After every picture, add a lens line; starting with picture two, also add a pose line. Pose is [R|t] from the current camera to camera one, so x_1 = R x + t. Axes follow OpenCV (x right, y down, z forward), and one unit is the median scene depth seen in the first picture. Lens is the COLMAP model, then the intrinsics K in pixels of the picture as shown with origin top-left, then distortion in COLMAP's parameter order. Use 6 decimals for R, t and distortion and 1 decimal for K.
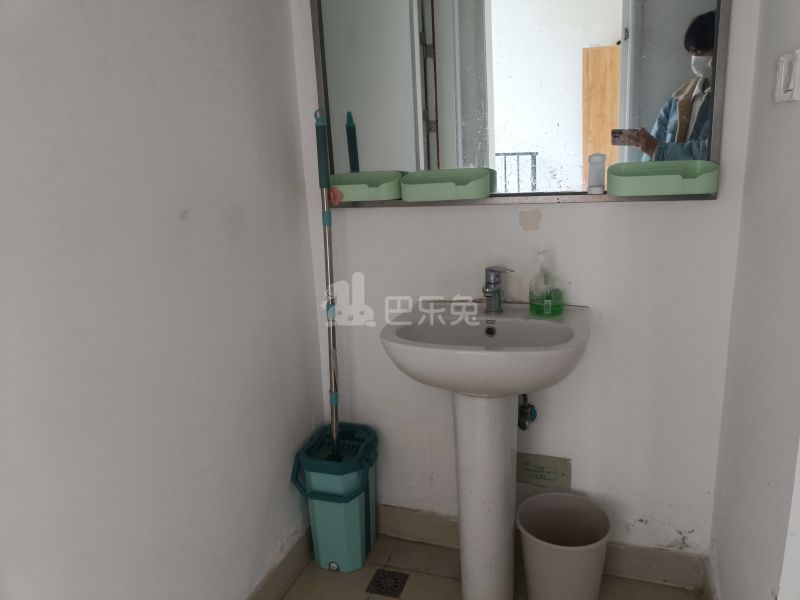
lens RADIAL K [[603.1, 0, 400.0], [0, 603.1, 300.0], [0, 0, 1]] dist [0.225265, 0.000289]
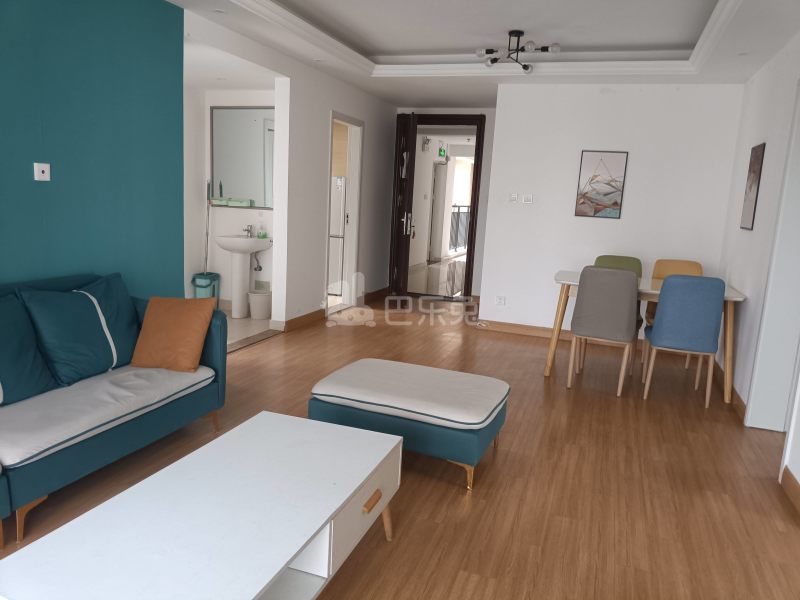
lens RADIAL K [[603.1, 0, 400.0], [0, 603.1, 300.0], [0, 0, 1]] dist [0.225265, 0.000289]
pose [[0.993693, 0.110109, 0.021207, 0.972760], [-0.107512, 0.989285, -0.098772, 0.637540], [-0.031856, 0.095869, 0.994884, -2.607746]]
